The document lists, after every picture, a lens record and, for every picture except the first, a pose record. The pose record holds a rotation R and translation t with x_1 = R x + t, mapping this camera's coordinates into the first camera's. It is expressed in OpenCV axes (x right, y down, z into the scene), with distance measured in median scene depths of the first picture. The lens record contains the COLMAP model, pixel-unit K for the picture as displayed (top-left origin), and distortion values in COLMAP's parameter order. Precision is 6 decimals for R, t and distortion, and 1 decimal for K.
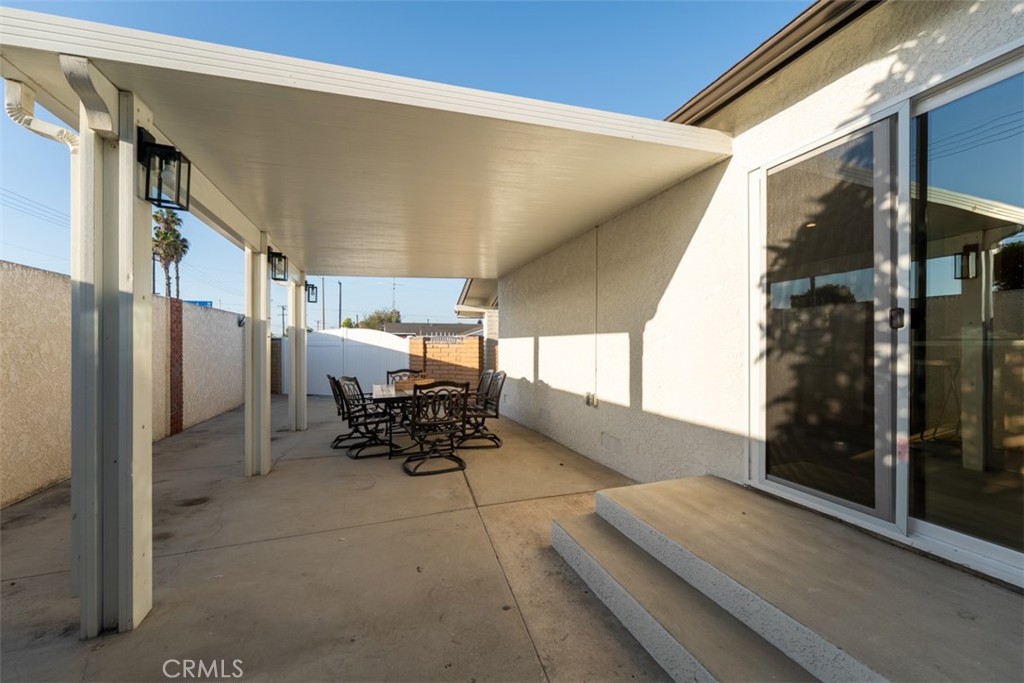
lens RADIAL K [[408.7, 0, 509.7], [0, 408.7, 342.7], [0, 0, 1]] dist [-0.000275, 0.000128]
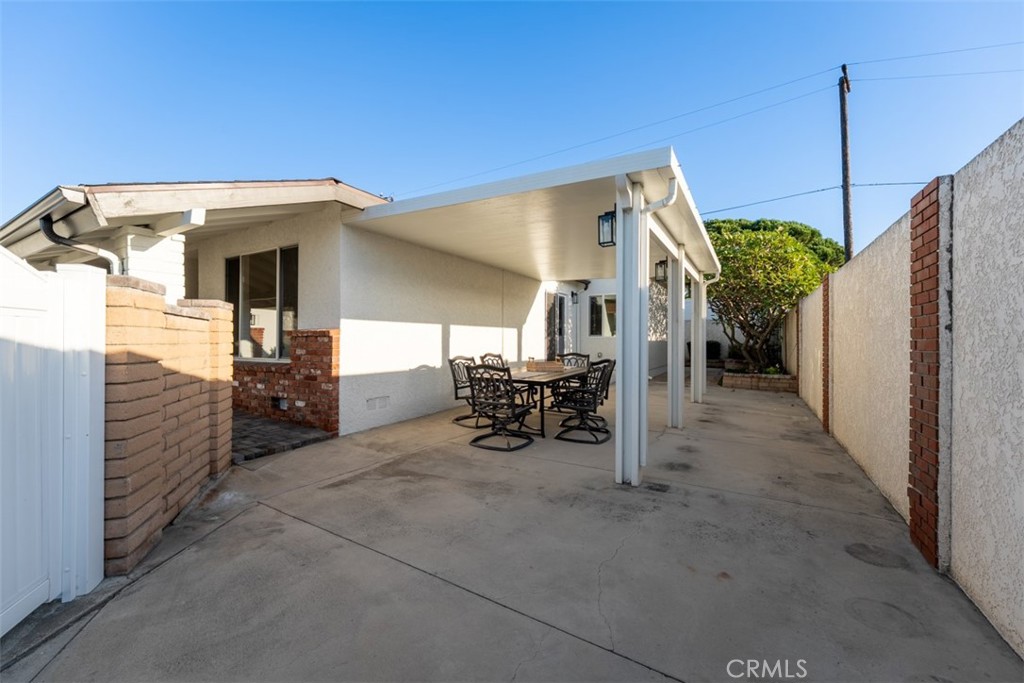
lens RADIAL K [[408.7, 0, 509.7], [0, 408.7, 342.7], [0, 0, 1]] dist [-0.000275, 0.000128]
pose [[-0.649908, -0.000716, 0.760012, -0.912027], [-0.001395, 0.999999, -0.000251, 0.036597], [-0.760011, -0.001224, -0.649909, 1.620202]]
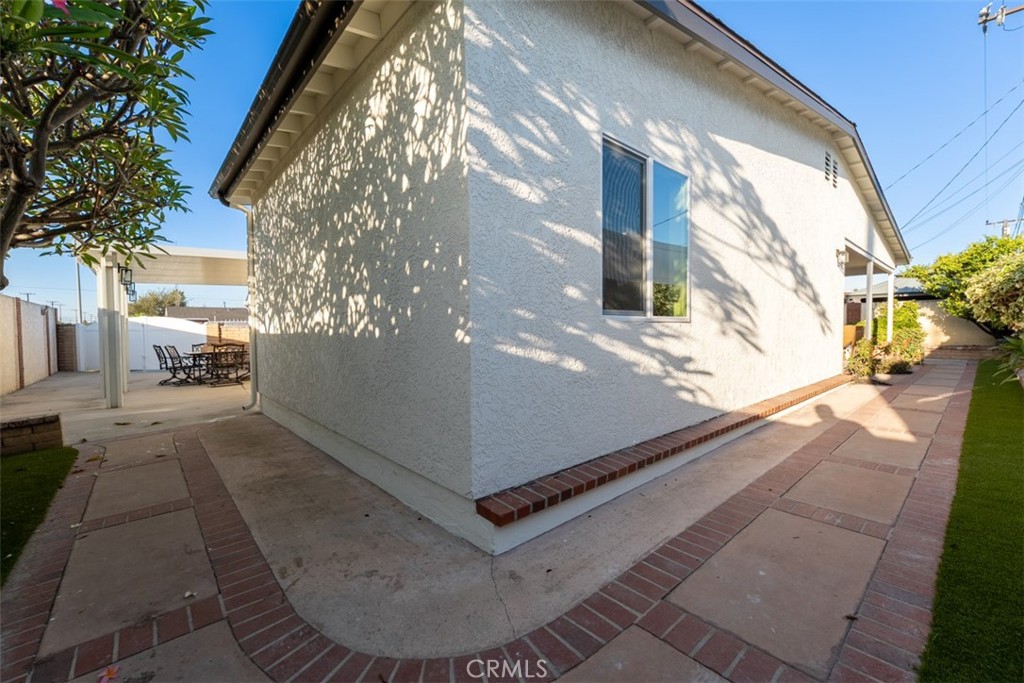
lens RADIAL K [[408.7, 0, 509.7], [0, 408.7, 342.7], [0, 0, 1]] dist [-0.000275, 0.000128]
pose [[0.916170, -0.021439, 0.400216, 0.319355], [0.006395, 0.999223, 0.038887, 0.012471], [-0.400738, -0.033067, 0.915596, -1.540893]]
